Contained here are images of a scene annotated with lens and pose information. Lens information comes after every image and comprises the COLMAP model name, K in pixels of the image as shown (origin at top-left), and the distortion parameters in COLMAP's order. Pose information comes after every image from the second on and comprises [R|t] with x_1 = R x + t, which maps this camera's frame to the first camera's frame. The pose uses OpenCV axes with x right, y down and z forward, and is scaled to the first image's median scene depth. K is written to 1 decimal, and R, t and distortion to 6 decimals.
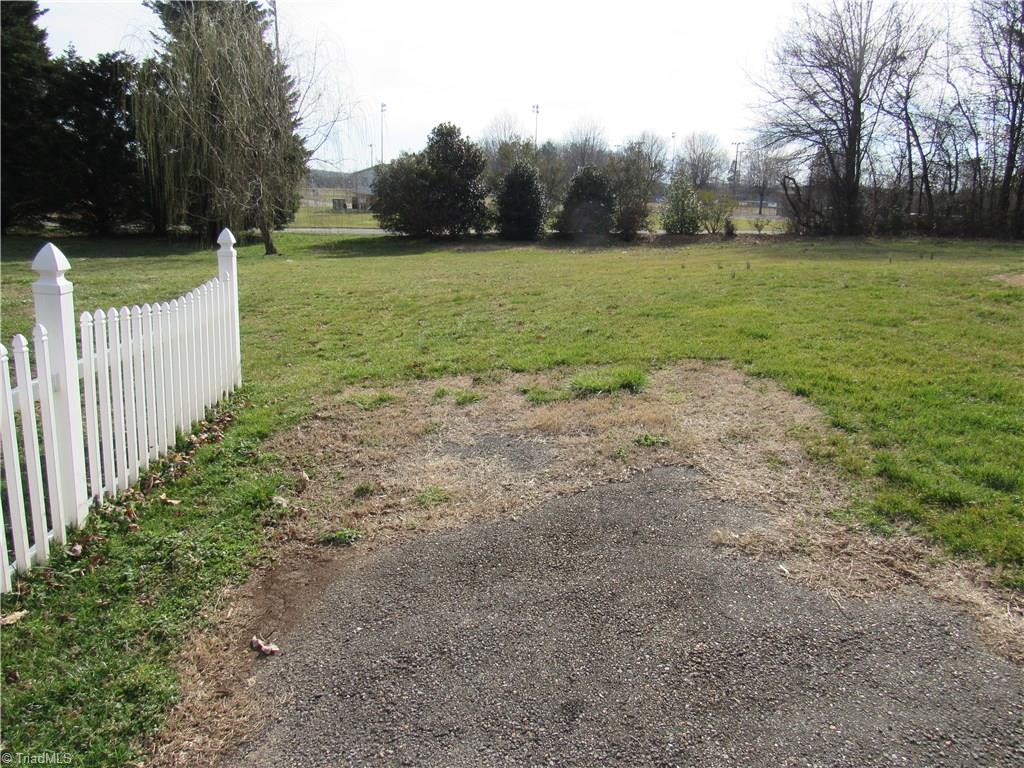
lens RADIAL K [[732.0, 0, 512.0], [0, 732.0, 384.0], [0, 0, 1]] dist [-0.027105, 0.008311]
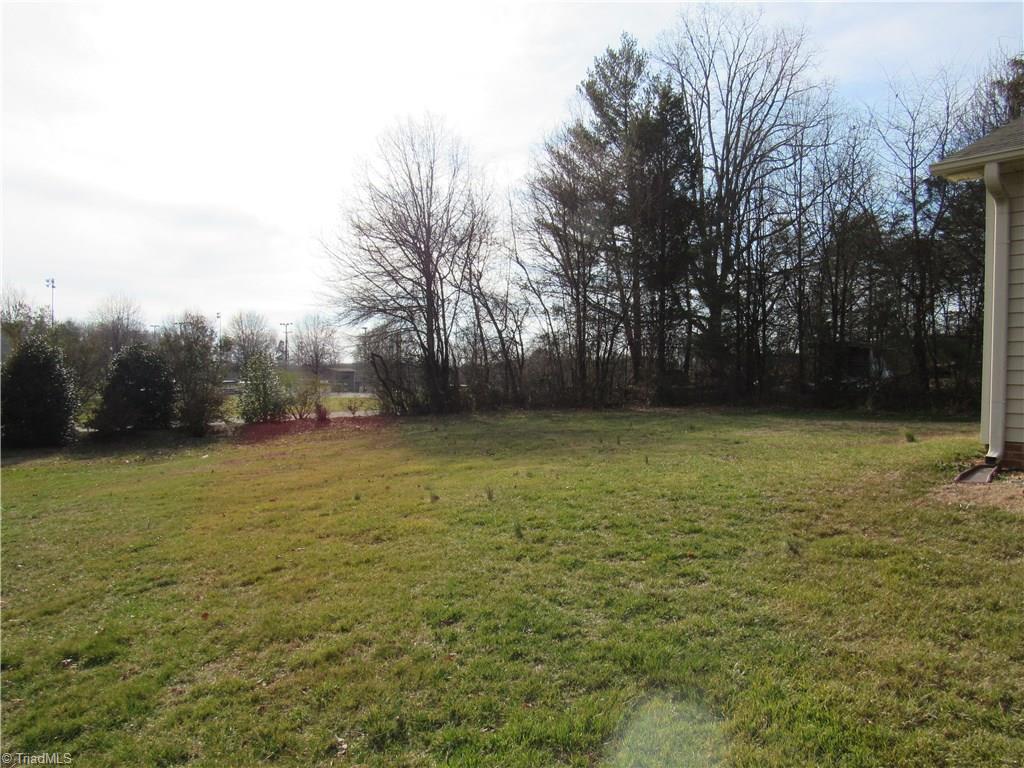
lens RADIAL K [[735.6, 0, 512.0], [0, 735.6, 384.0], [0, 0, 1]] dist [-0.022528, 0.002831]
pose [[0.829424, -0.033393, 0.557621, 0.001491], [0.164498, 0.968552, -0.186677, -0.049841], [-0.533851, 0.246562, 0.808833, 0.177692]]
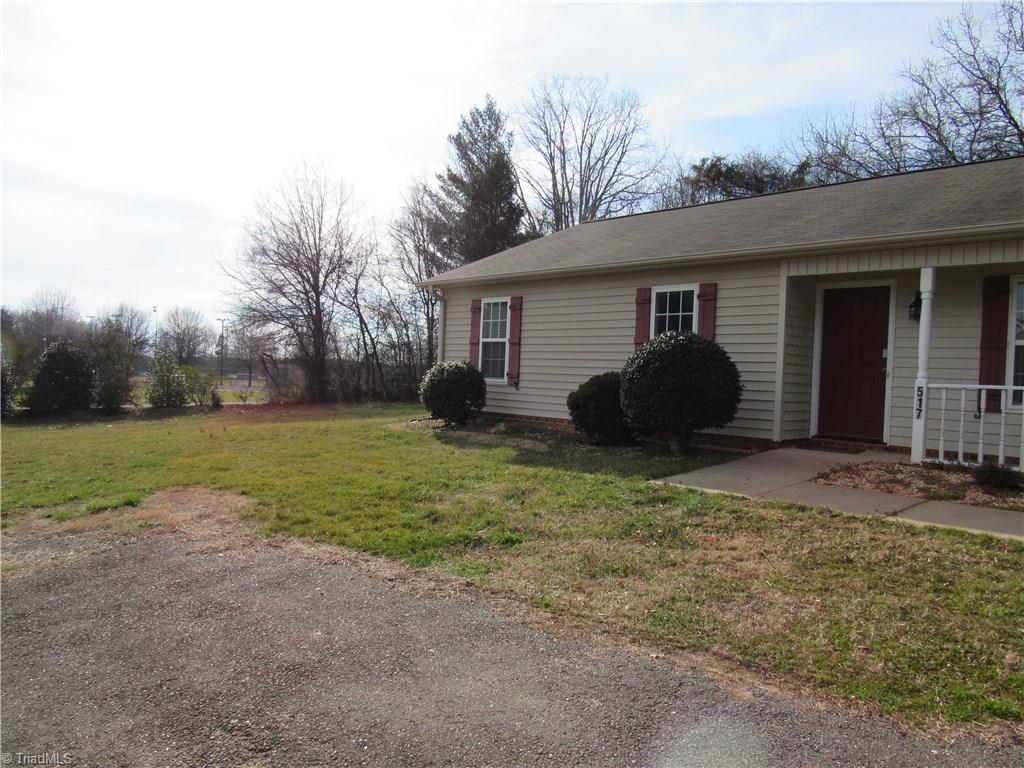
lens RADIAL K [[732.0, 0, 512.0], [0, 732.0, 384.0], [0, 0, 1]] dist [-0.027105, 0.008311]
pose [[0.788281, -0.012104, 0.615197, -0.020731], [0.152914, 0.972295, -0.176805, 0.022341], [-0.596012, 0.233444, 0.768292, -0.101038]]
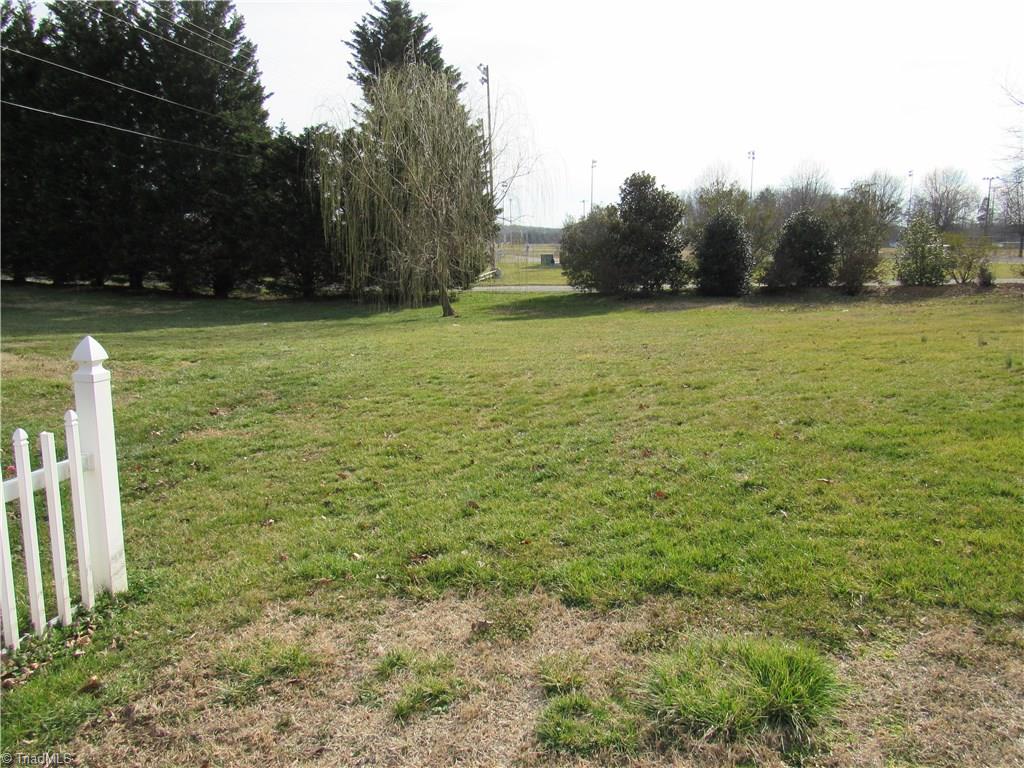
lens RADIAL K [[732.0, 0, 512.0], [0, 732.0, 384.0], [0, 0, 1]] dist [-0.027105, 0.008311]
pose [[0.959519, 0.016521, -0.281159, 0.018603], [-0.035930, 0.997302, -0.064016, -0.023342], [0.279342, 0.071527, 0.957524, 0.081957]]
